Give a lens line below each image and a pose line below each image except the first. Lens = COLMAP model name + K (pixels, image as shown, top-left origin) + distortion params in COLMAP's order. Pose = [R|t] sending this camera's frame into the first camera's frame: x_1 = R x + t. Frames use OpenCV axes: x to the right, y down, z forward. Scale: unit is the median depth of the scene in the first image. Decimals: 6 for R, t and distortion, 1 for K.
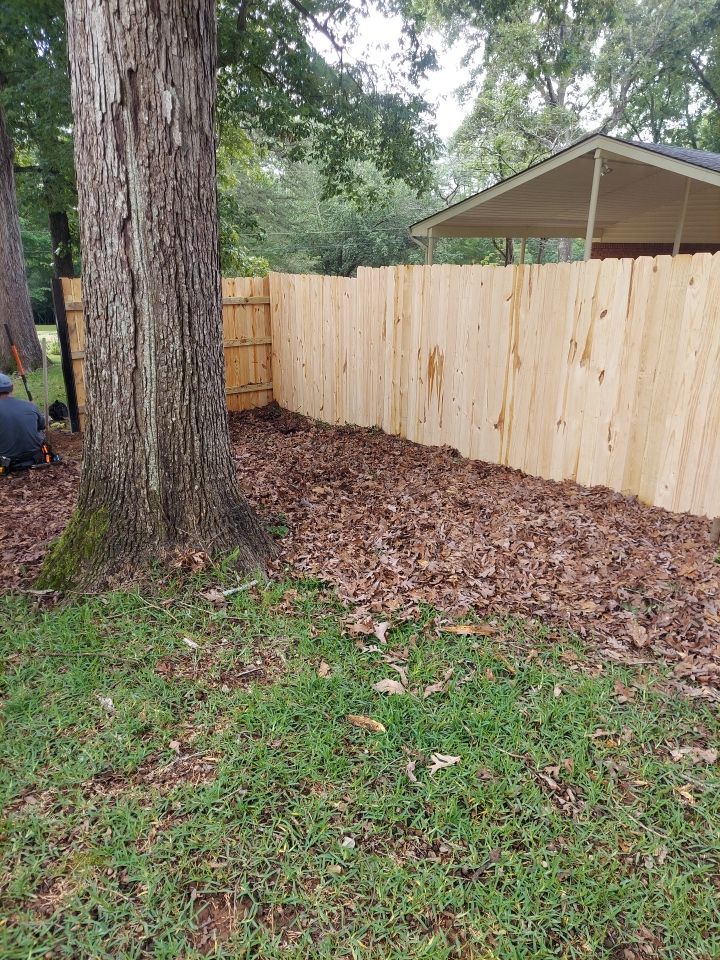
lens RADIAL K [[695.3, 0, 351.0], [0, 695.3, 479.9], [0, 0, 1]] dist [0.093250, -0.102165]
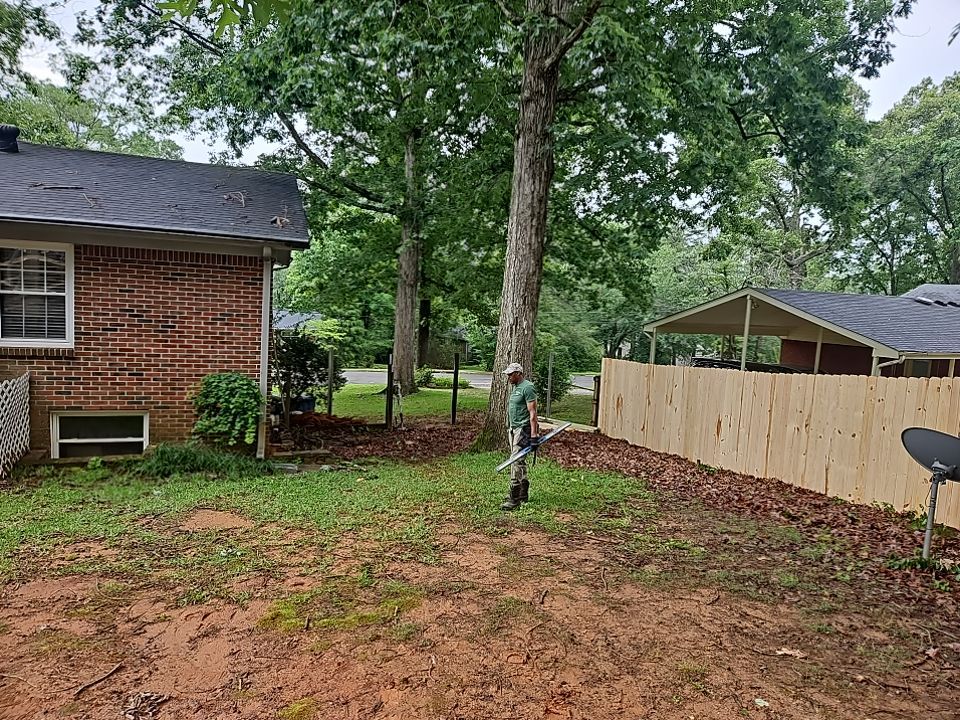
lens RADIAL K [[646.5, 0, 480.0], [0, 646.5, 360.0], [0, 0, 1]] dist [0.099108, -0.090515]
pose [[0.972338, 0.066737, -0.223843, 0.141015], [-0.118245, 0.967085, -0.225311, 0.221466], [0.201439, 0.245546, 0.948224, -1.072938]]
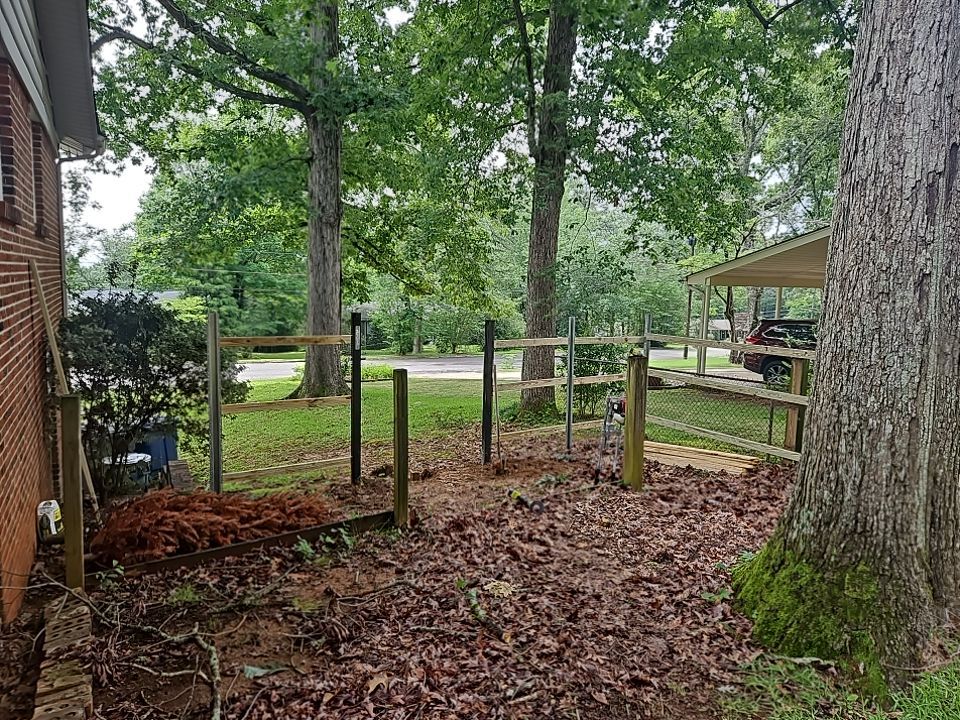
lens RADIAL K [[646.5, 0, 480.0], [0, 646.5, 360.0], [0, 0, 1]] dist [0.099108, -0.090515]
pose [[0.998937, 0.026921, -0.037409, -0.431829], [-0.034263, 0.976647, -0.212099, -0.010892], [0.030825, 0.213155, 0.976532, 0.032790]]
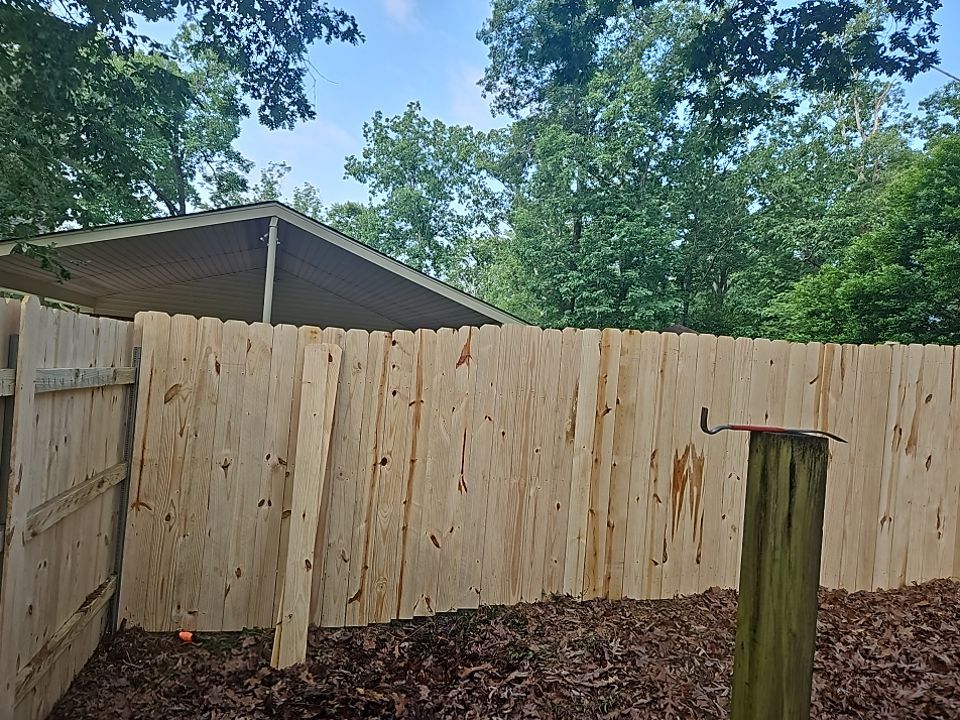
lens RADIAL K [[646.5, 0, 480.0], [0, 646.5, 360.0], [0, 0, 1]] dist [0.099108, -0.090515]
pose [[0.371868, 0.034715, 0.927636, -0.548336], [0.223183, 0.966645, -0.125643, -0.233704], [-0.901057, 0.253755, 0.351717, 0.920724]]
